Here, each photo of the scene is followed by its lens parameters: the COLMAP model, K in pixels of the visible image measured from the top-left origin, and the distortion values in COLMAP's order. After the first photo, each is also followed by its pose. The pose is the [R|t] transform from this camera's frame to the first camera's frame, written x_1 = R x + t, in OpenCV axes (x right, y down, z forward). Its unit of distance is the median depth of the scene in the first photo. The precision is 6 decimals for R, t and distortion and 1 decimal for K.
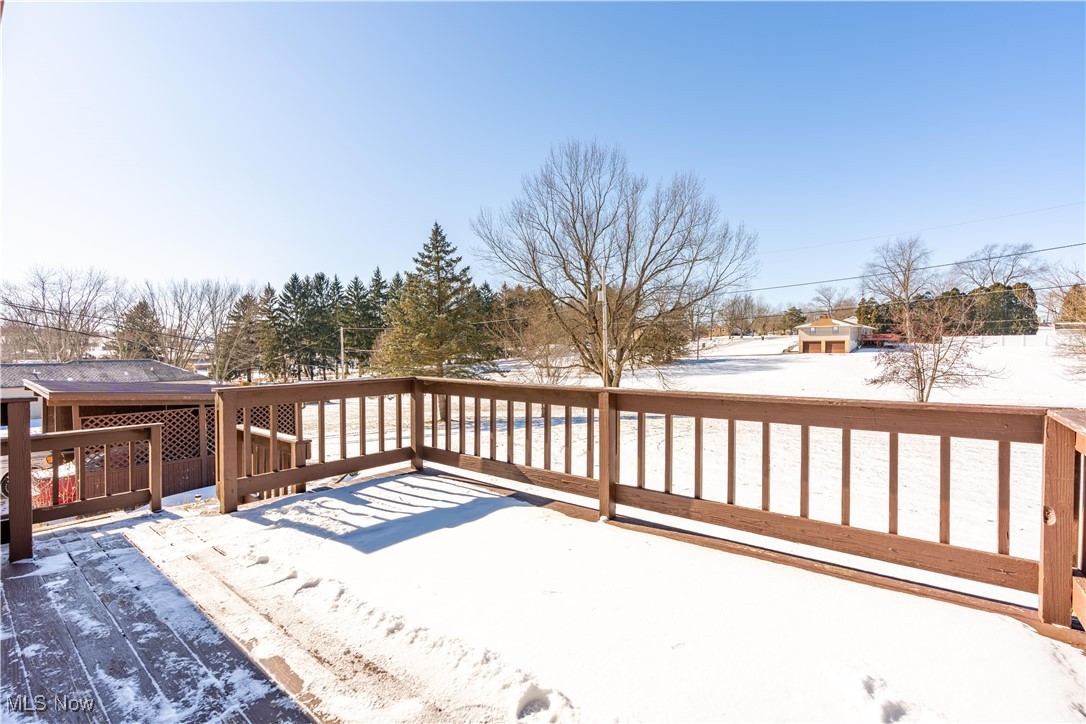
lens RADIAL K [[489.5, 0, 541.0], [0, 489.5, 361.1], [0, 0, 1]] dist [-0.002295, 0.002145]
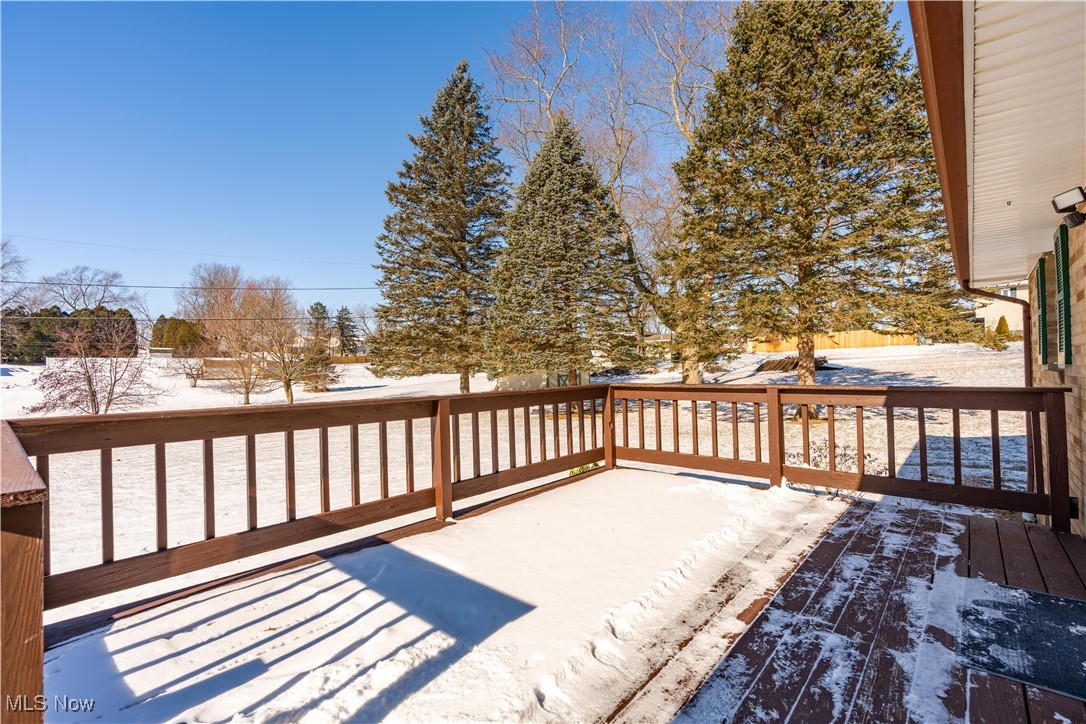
lens RADIAL K [[489.5, 0, 545.3], [0, 489.5, 363.1], [0, 0, 1]] dist [-0.002295, 0.002145]
pose [[0.029215, 0.011725, 0.999504, -0.102096], [0.030992, 0.999440, -0.012631, 0.000666], [-0.999093, 0.031346, 0.028835, 0.083958]]
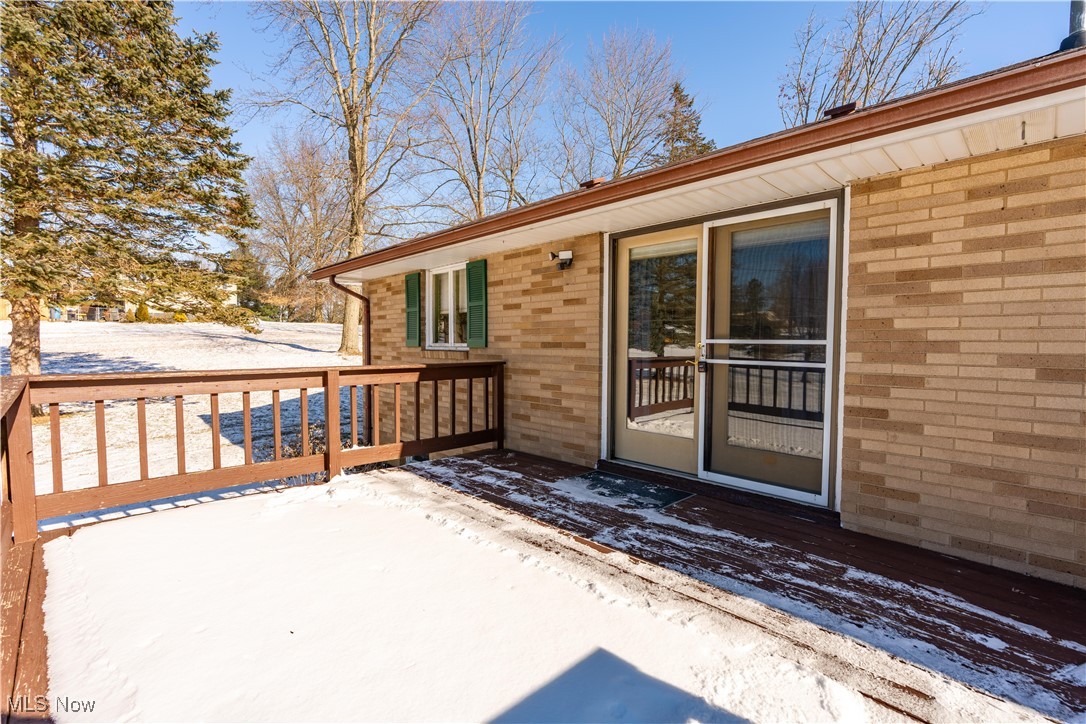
lens RADIAL K [[489.5, 0, 549.8], [0, 489.5, 363.7], [0, 0, 1]] dist [-0.002295, 0.002145]
pose [[-0.994636, -0.006909, 0.103202, -0.031308], [-0.001003, 0.998364, 0.057171, -0.001096], [-0.103428, 0.056761, -0.993016, 0.143053]]
